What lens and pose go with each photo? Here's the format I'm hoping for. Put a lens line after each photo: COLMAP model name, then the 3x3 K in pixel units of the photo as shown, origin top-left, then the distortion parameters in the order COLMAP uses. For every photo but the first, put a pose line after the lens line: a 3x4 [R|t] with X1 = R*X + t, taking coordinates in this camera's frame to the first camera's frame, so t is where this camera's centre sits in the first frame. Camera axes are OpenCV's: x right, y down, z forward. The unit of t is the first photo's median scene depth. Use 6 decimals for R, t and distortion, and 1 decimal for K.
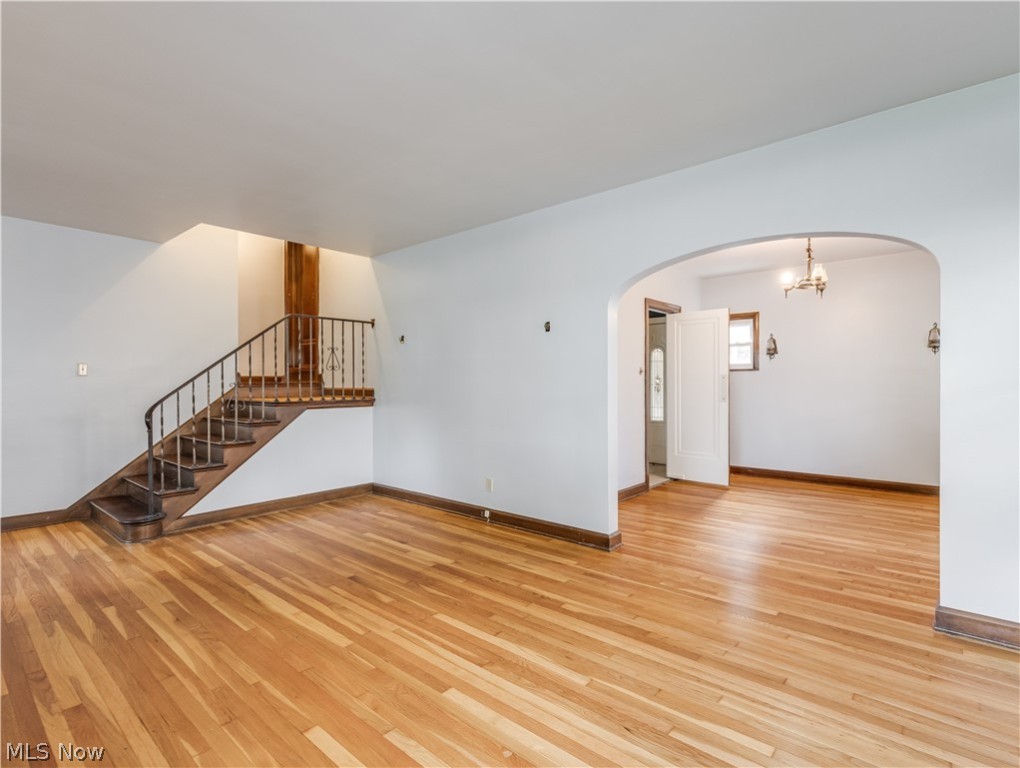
lens RADIAL K [[507.5, 0, 505.4], [0, 507.5, 382.5], [0, 0, 1]] dist [0.004584, 0.000218]
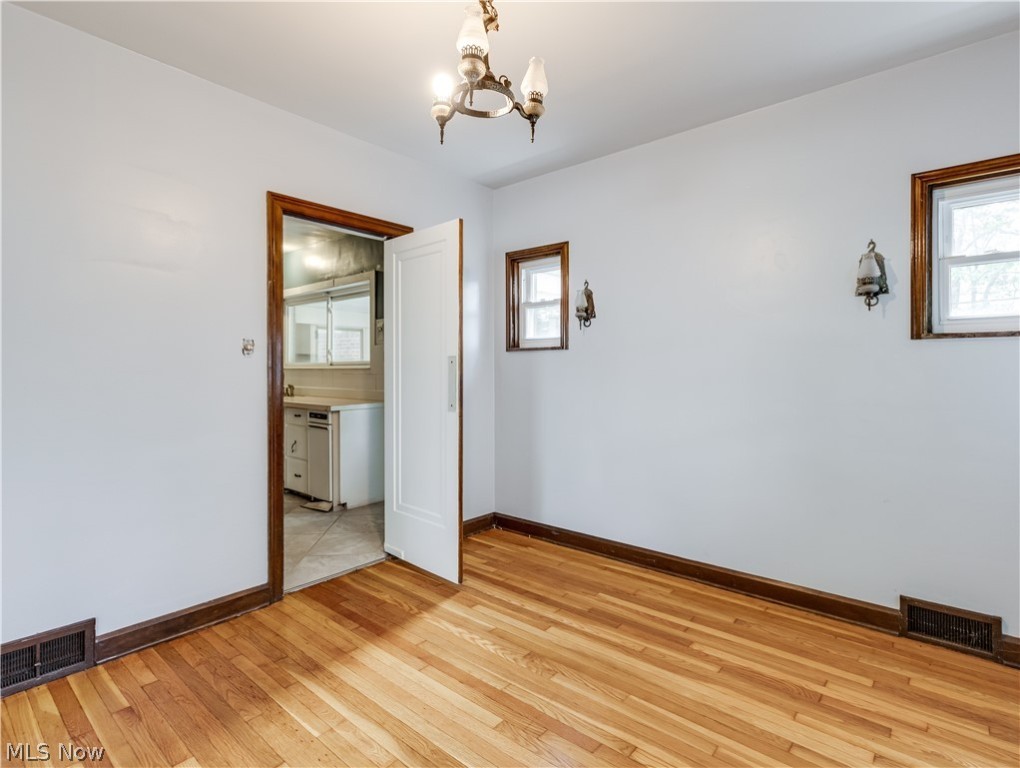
lens RADIAL K [[507.5, 0, 514.4], [0, 507.5, 382.1], [0, 0, 1]] dist [0.004584, 0.000218]
pose [[0.999967, -0.007538, 0.002864, 0.444955], [0.007506, 0.999909, 0.011210, 0.004987], [-0.002948, -0.011188, 0.999933, 0.460003]]
